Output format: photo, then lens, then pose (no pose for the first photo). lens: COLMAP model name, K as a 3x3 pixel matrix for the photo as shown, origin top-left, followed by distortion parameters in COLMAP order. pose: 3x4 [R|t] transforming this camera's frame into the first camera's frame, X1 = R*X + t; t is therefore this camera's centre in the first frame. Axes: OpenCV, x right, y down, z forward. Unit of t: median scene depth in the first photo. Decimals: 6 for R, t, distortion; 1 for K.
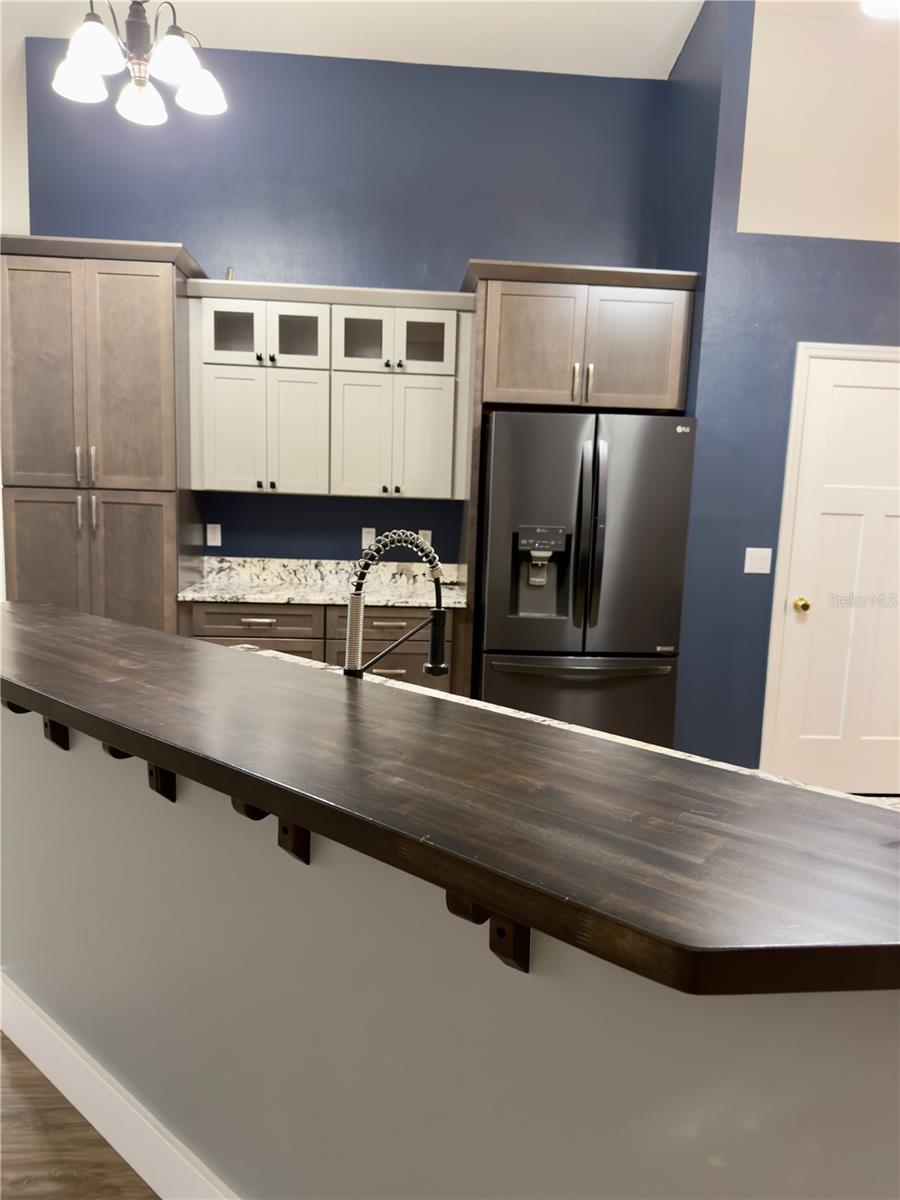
lens RADIAL K [[834.2, 0, 444.4], [0, 834.2, 605.9], [0, 0, 1]] dist [0.166782, -0.353290]
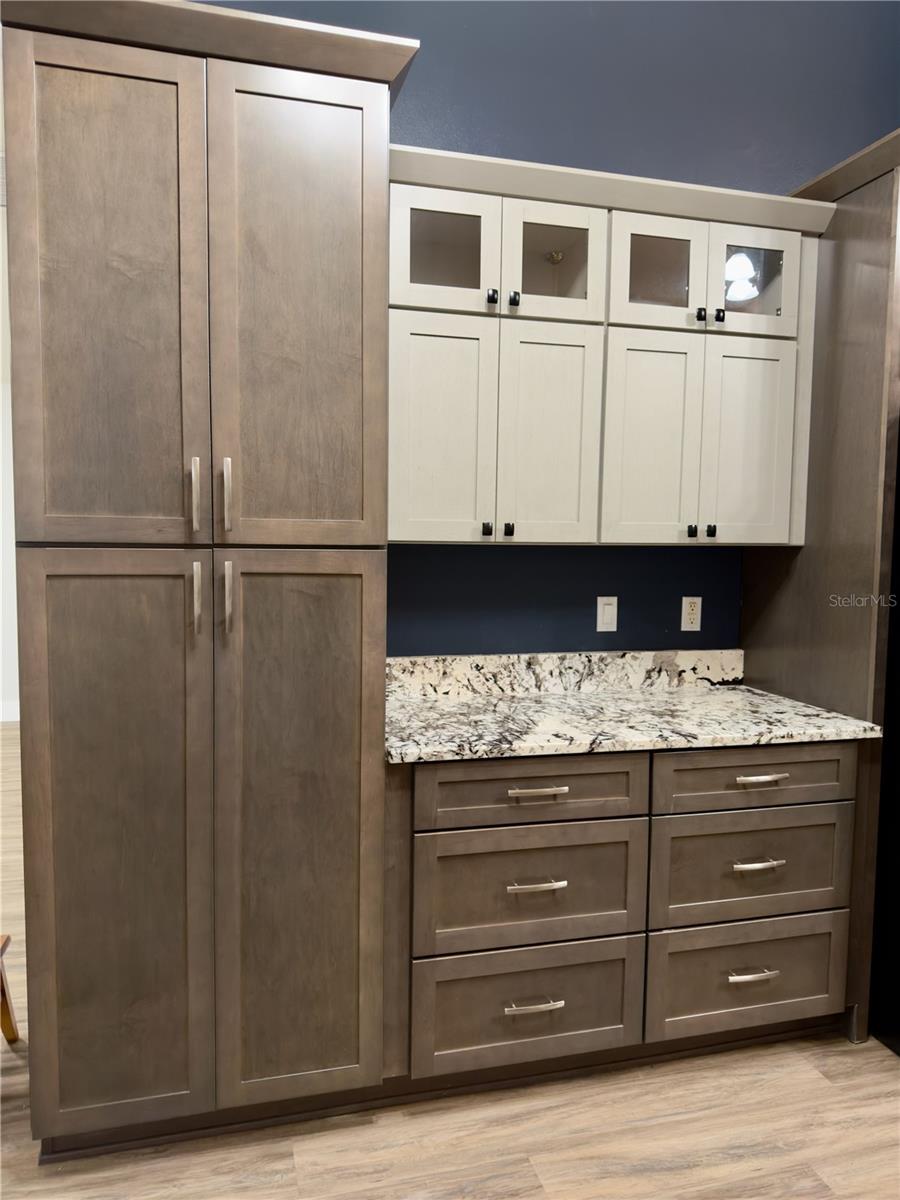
lens RADIAL K [[833.3, 0, 443.9], [0, 833.3, 601.8], [0, 0, 1]] dist [0.170654, -0.350208]
pose [[0.980522, -0.036243, 0.193035, -0.357173], [0.046979, 0.997576, -0.051331, -0.071052], [-0.190707, 0.059400, 0.979848, 0.479206]]
